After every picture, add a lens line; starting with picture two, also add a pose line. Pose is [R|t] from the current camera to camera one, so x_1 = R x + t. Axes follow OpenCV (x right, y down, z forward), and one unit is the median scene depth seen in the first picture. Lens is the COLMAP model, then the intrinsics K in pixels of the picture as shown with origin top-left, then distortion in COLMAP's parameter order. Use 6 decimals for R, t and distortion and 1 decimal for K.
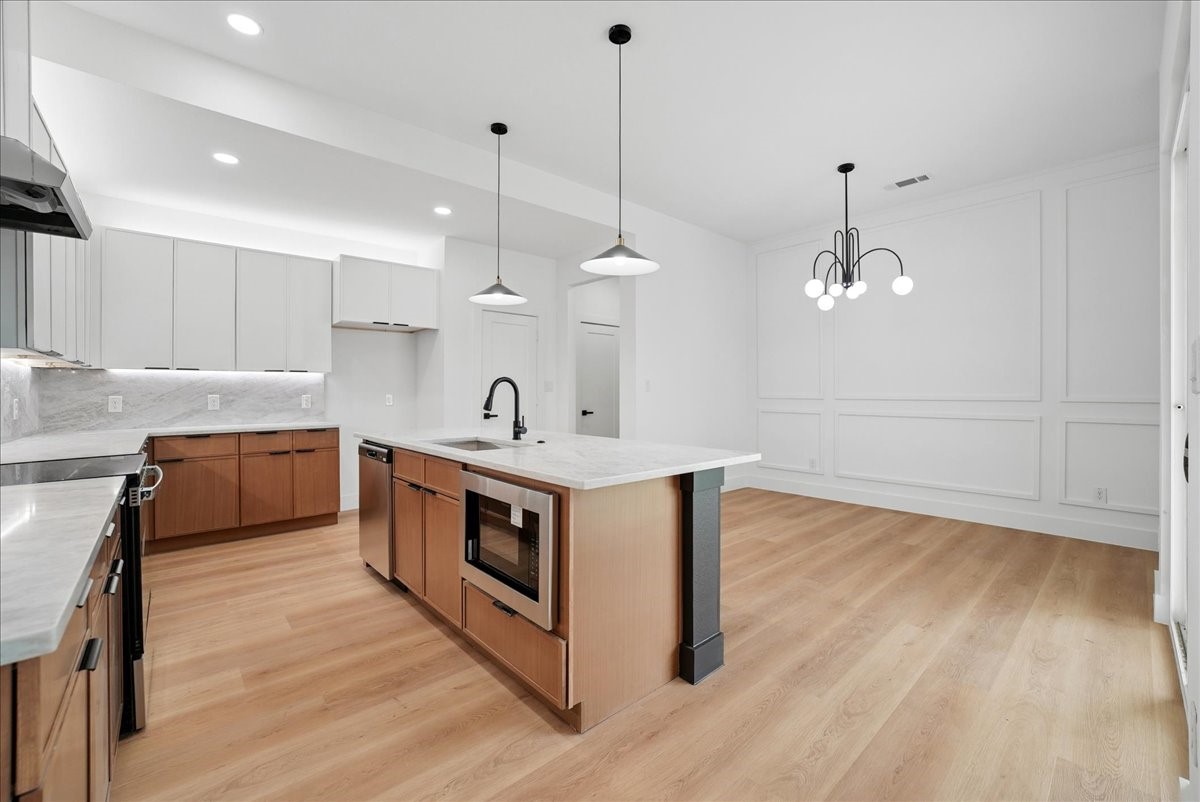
lens RADIAL K [[510.6, 0, 594.9], [0, 510.6, 394.0], [0, 0, 1]] dist [-0.003283, -0.000246]
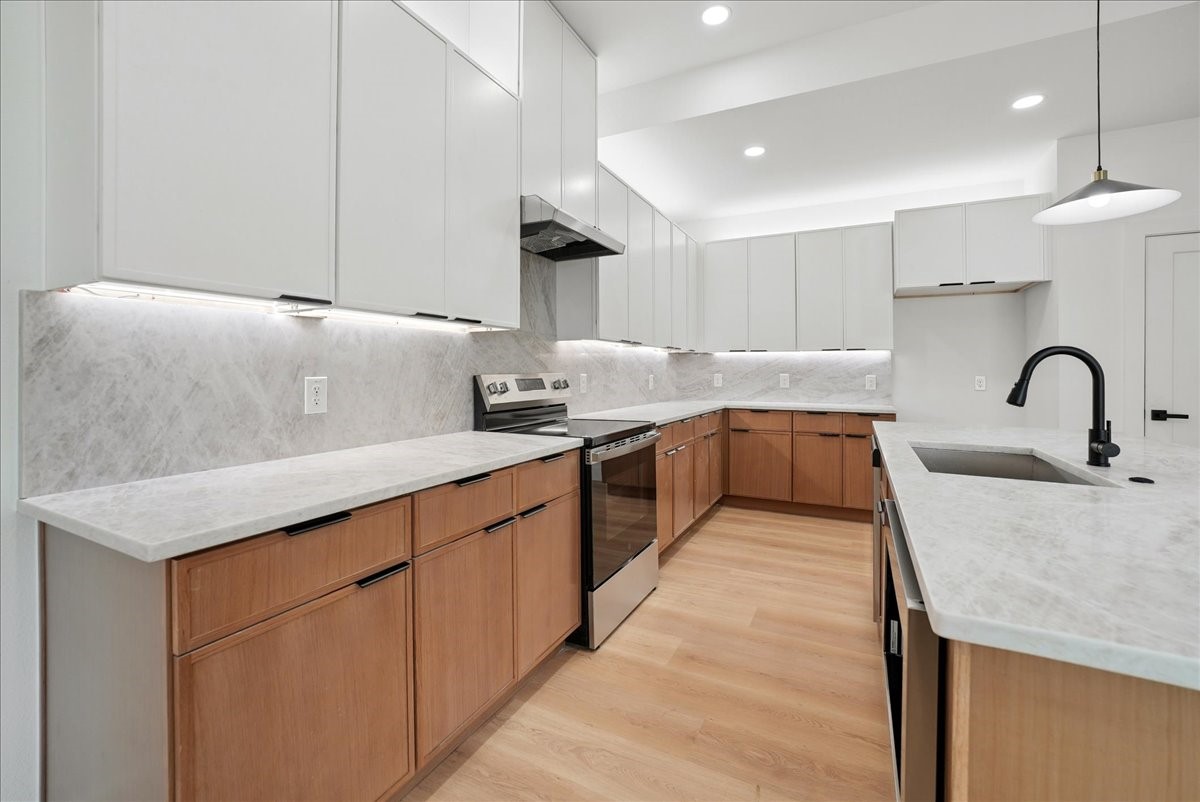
lens RADIAL K [[500.1, 0, 593.2], [0, 500.1, 365.2], [0, 0, 1]] dist [-0.003302, -0.000139]
pose [[0.376670, -0.004475, -0.926337, 0.100241], [-0.010540, 0.999903, -0.009116, -0.003238], [0.926287, 0.013197, 0.376586, 0.261134]]
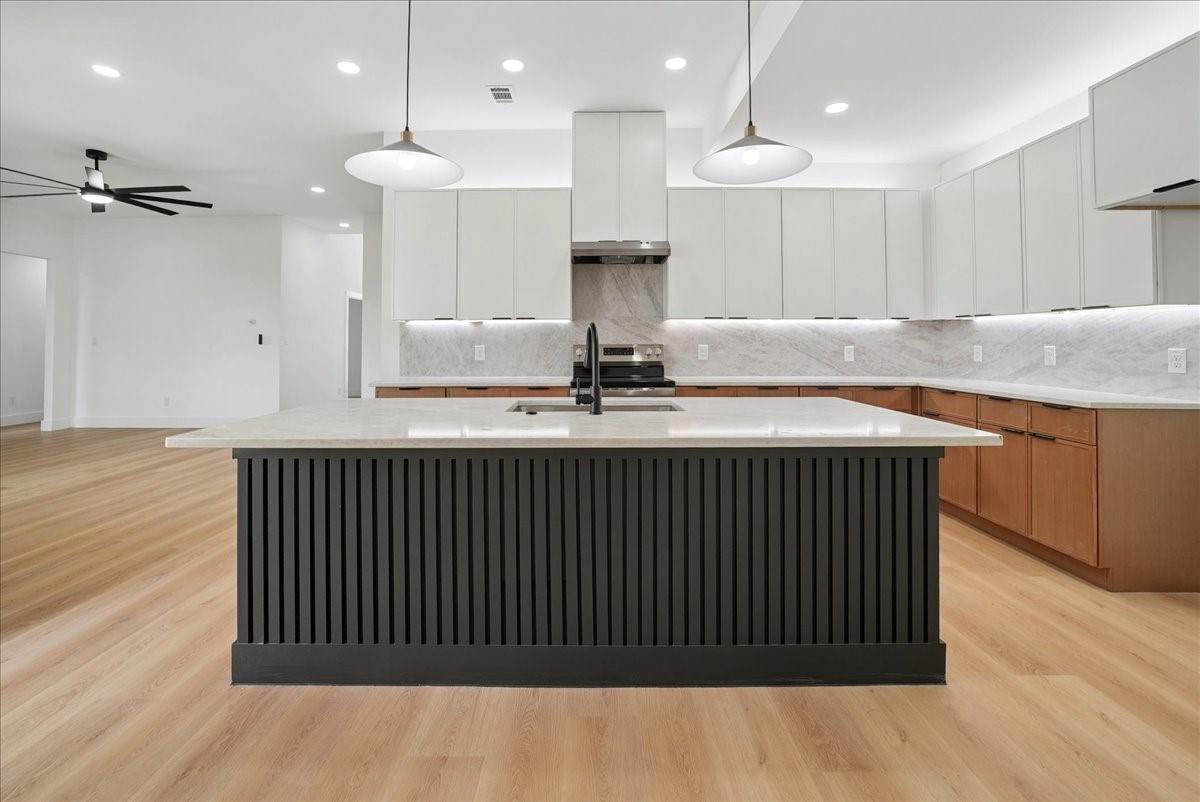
lens RADIAL K [[499.8, 0, 593.8], [0, 499.8, 336.5], [0, 0, 1]] dist [-0.037620, 0.013986]
pose [[-0.646368, -0.002759, -0.763021, 0.281143], [0.000160, 0.999993, -0.003752, -0.010629], [0.763026, -0.002547, -0.646363, 1.125486]]
